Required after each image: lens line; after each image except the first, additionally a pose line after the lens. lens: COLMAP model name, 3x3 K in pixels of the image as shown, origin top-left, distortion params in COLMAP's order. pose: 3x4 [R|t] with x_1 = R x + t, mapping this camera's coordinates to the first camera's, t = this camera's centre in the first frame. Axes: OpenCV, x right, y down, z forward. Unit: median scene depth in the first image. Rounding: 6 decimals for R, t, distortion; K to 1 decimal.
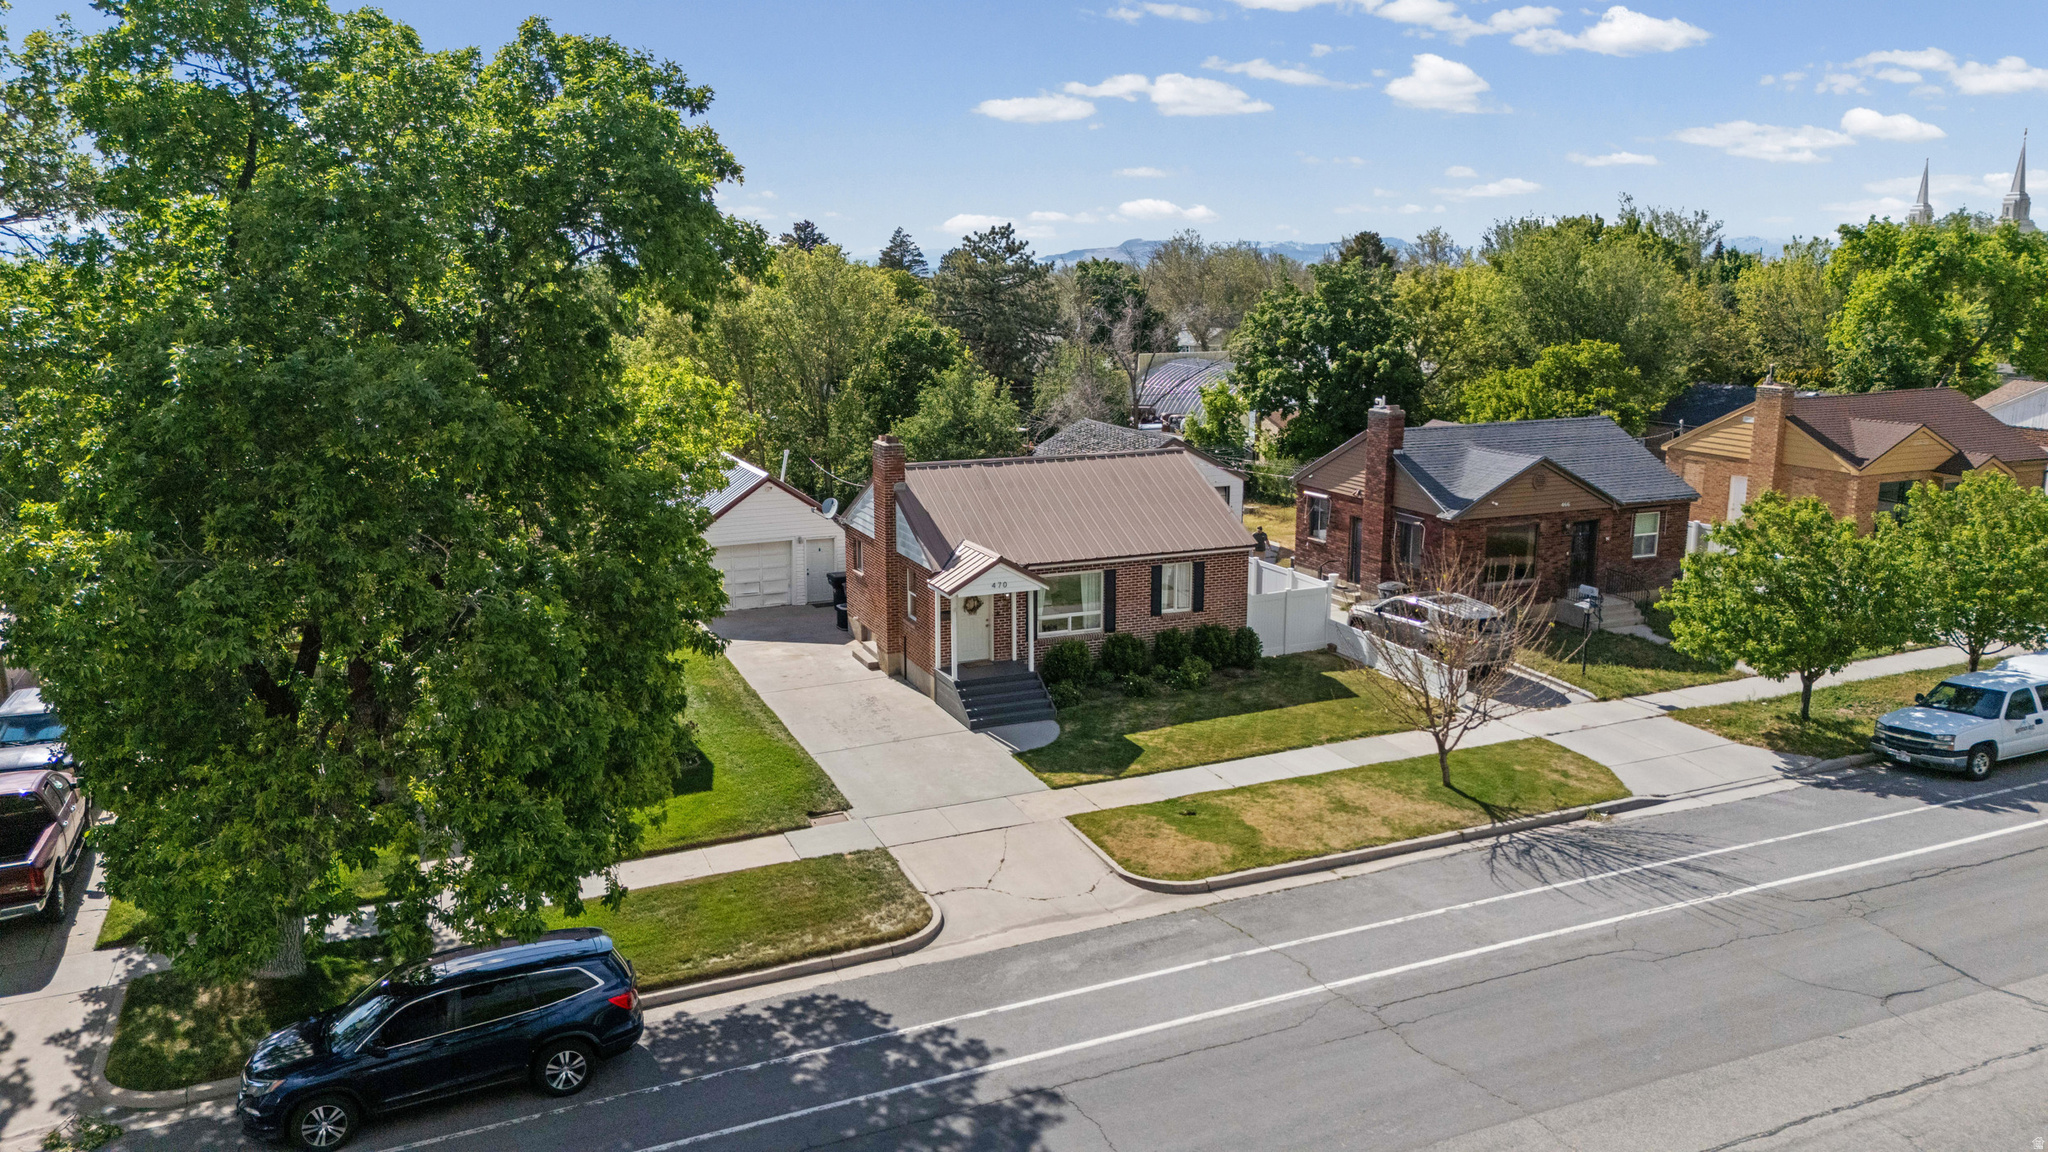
lens RADIAL K [[1503.2, 0, 1024.0], [0, 1503.2, 576.0], [0, 0, 1]] dist [0.074279, -0.071488]
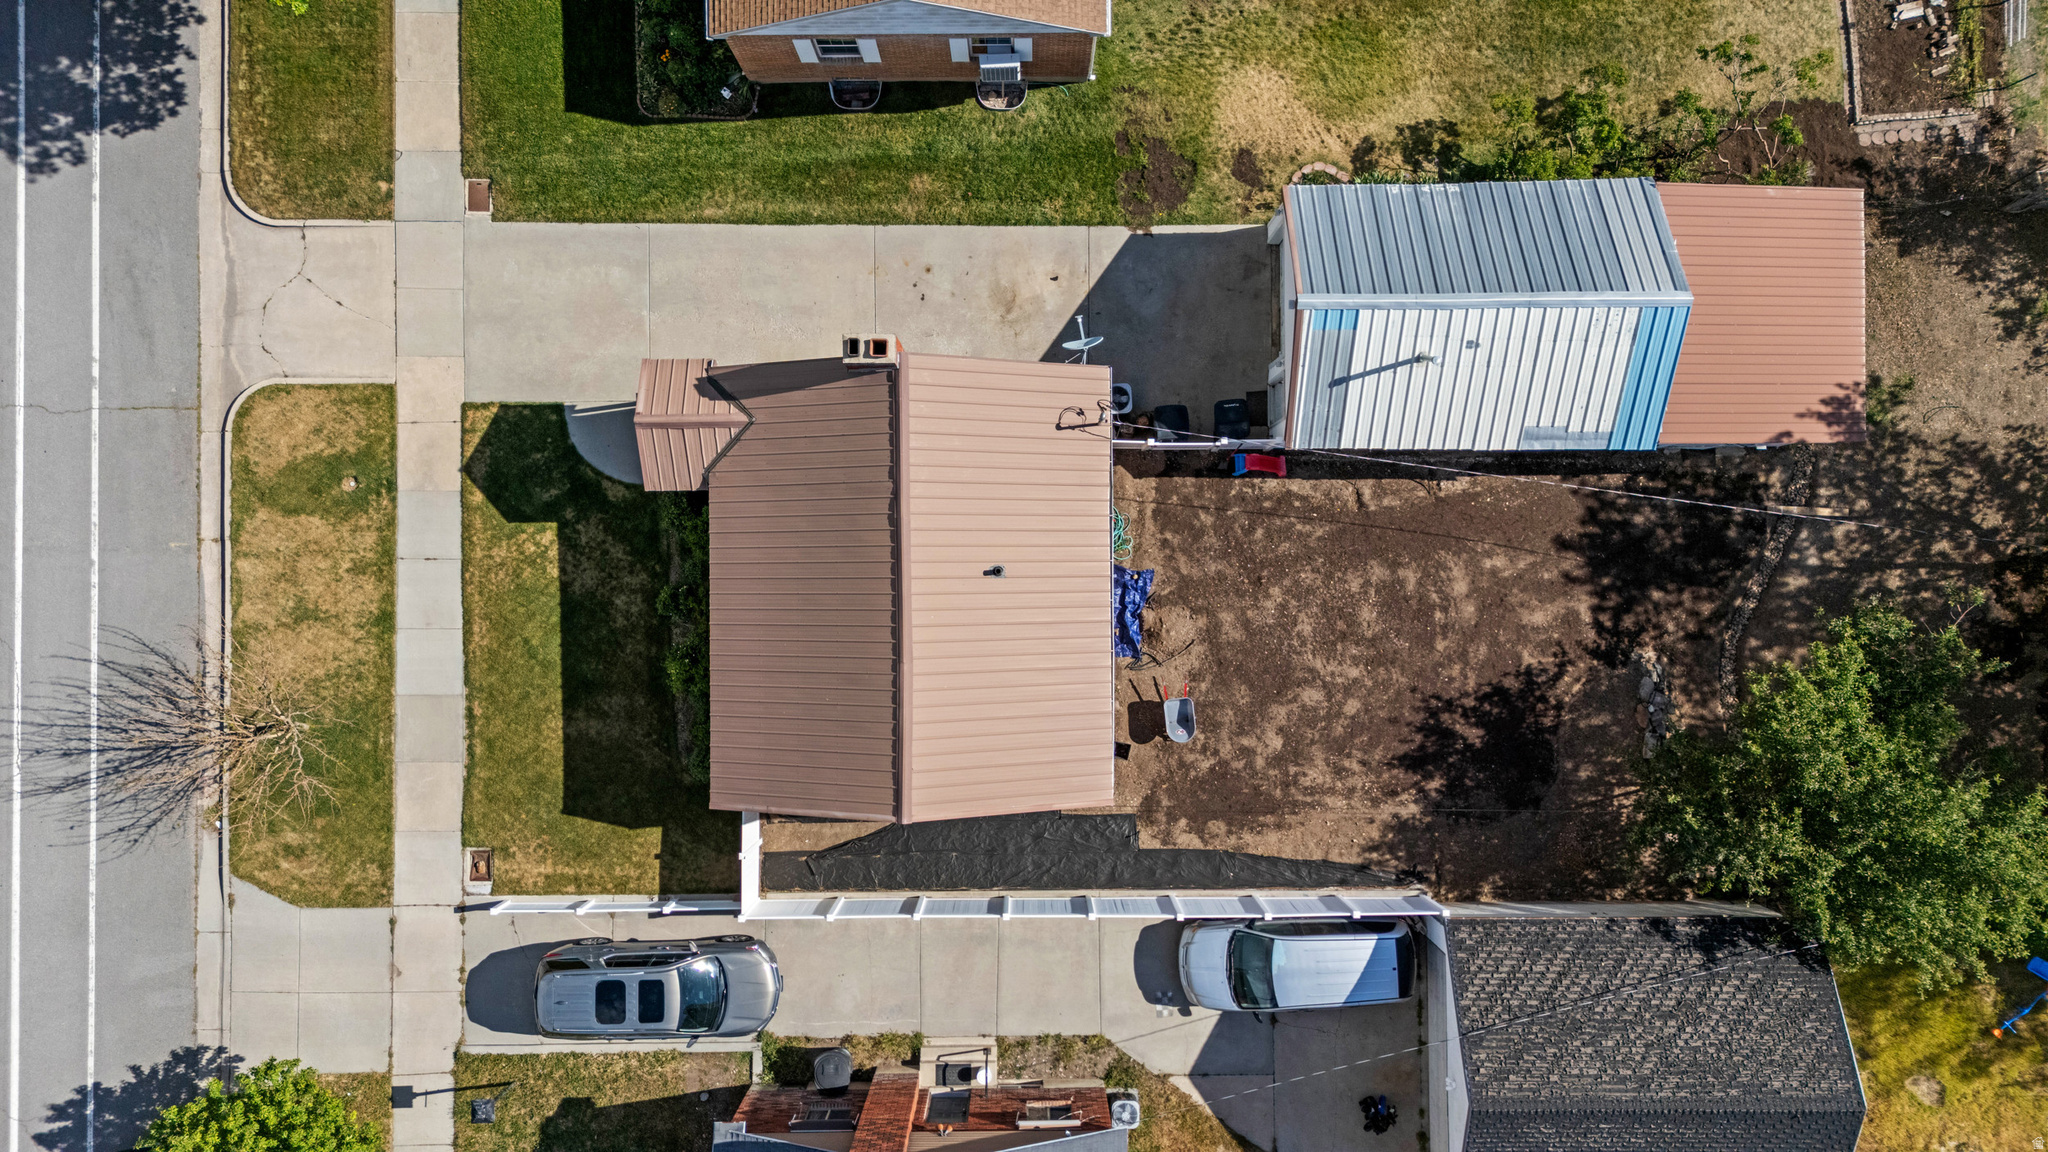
lens RADIAL K [[1503.2, 0, 1024.0], [0, 1503.2, 576.0], [0, 0, 1]] dist [0.074279, -0.071488]
pose [[-0.387116, 0.922029, -0.002112, -0.018943], [-0.186334, -0.075989, 0.979543, -0.949741], [0.903007, 0.379590, 0.201222, 1.111371]]
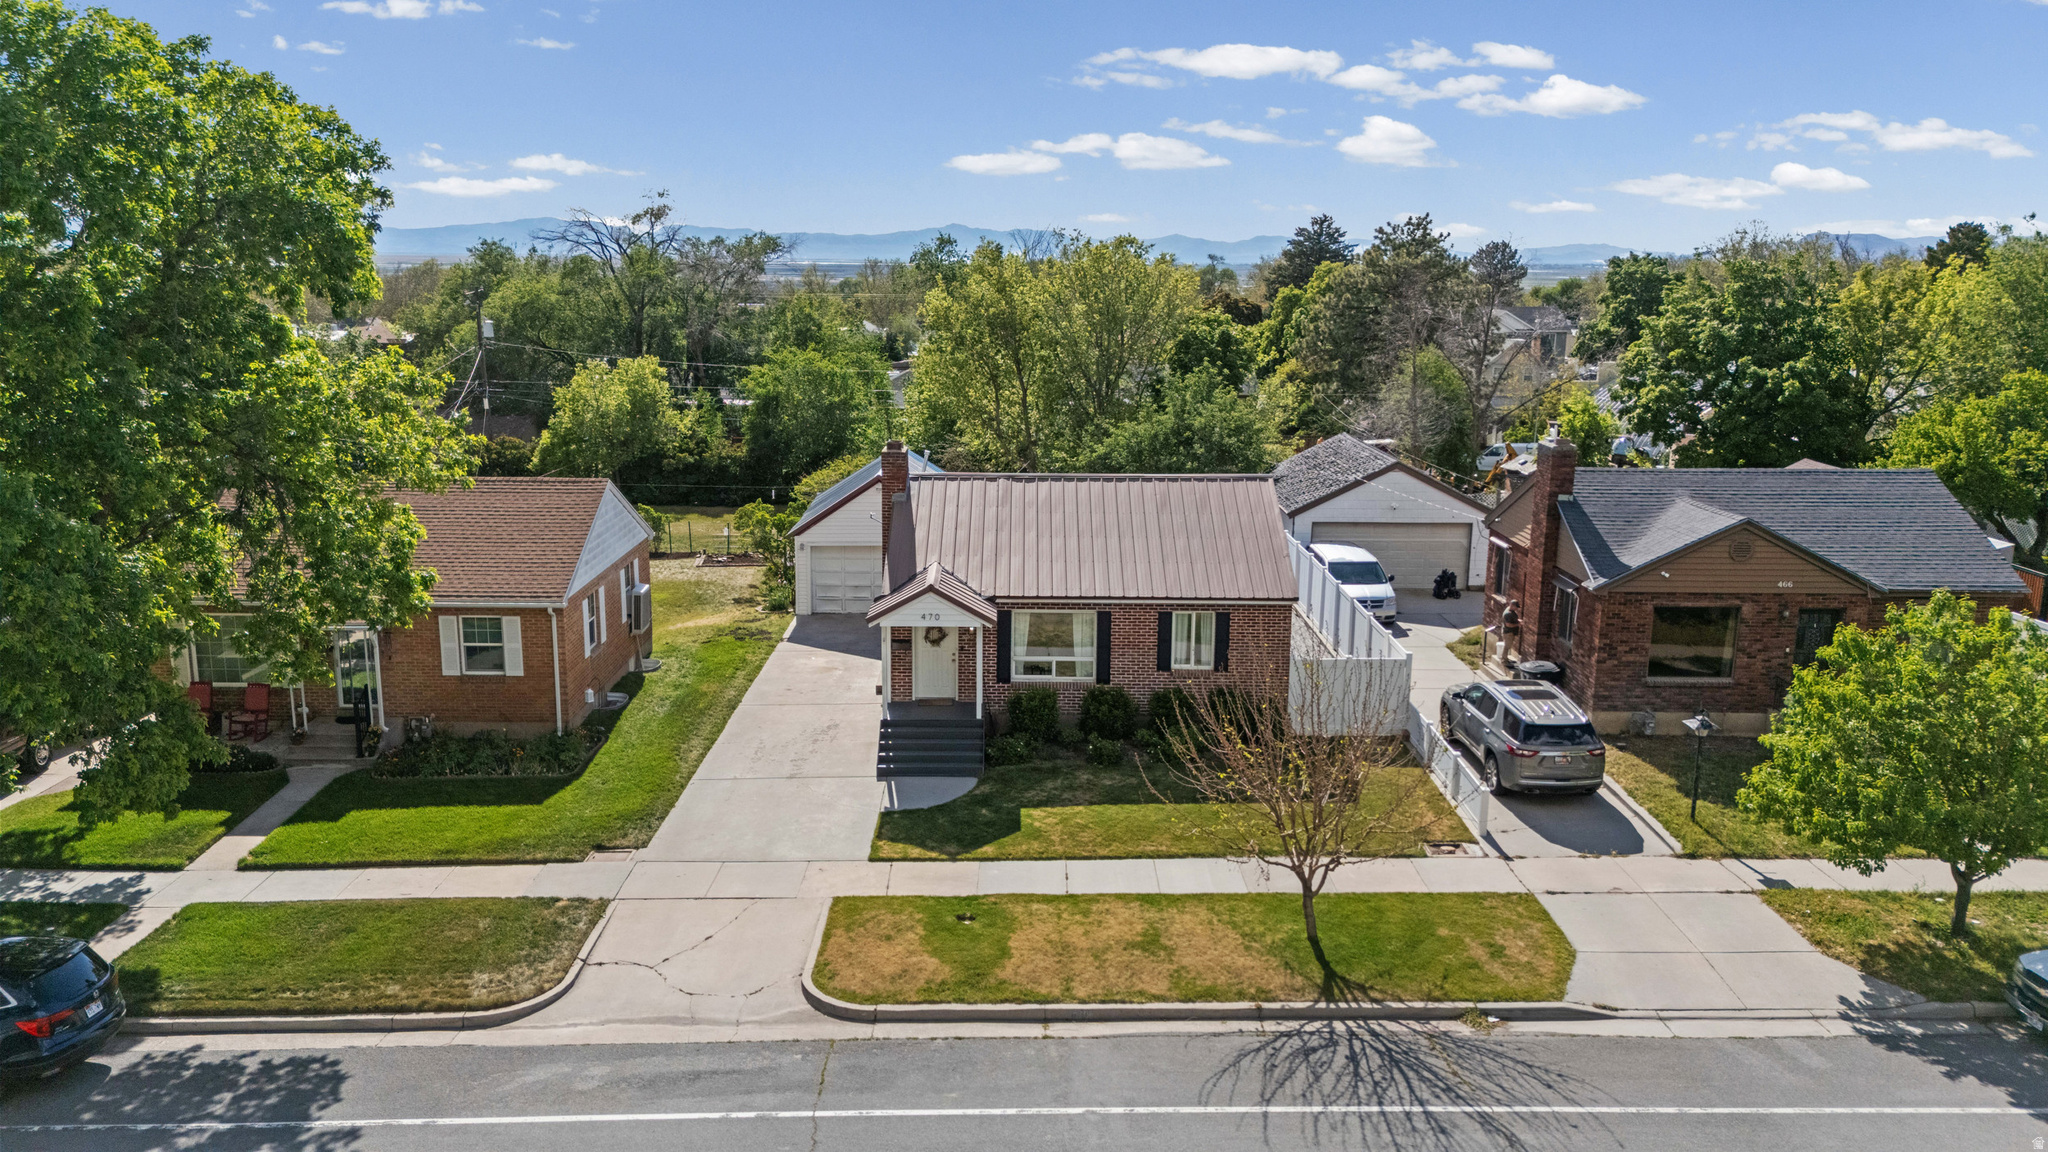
lens RADIAL K [[1503.2, 0, 1024.0], [0, 1503.2, 576.0], [0, 0, 1]] dist [0.074279, -0.071488]
pose [[0.921270, 0.090215, -0.378317, 0.384845], [-0.089212, 0.995807, 0.020218, -0.042889], [0.378555, 0.015124, 0.925455, 0.216084]]
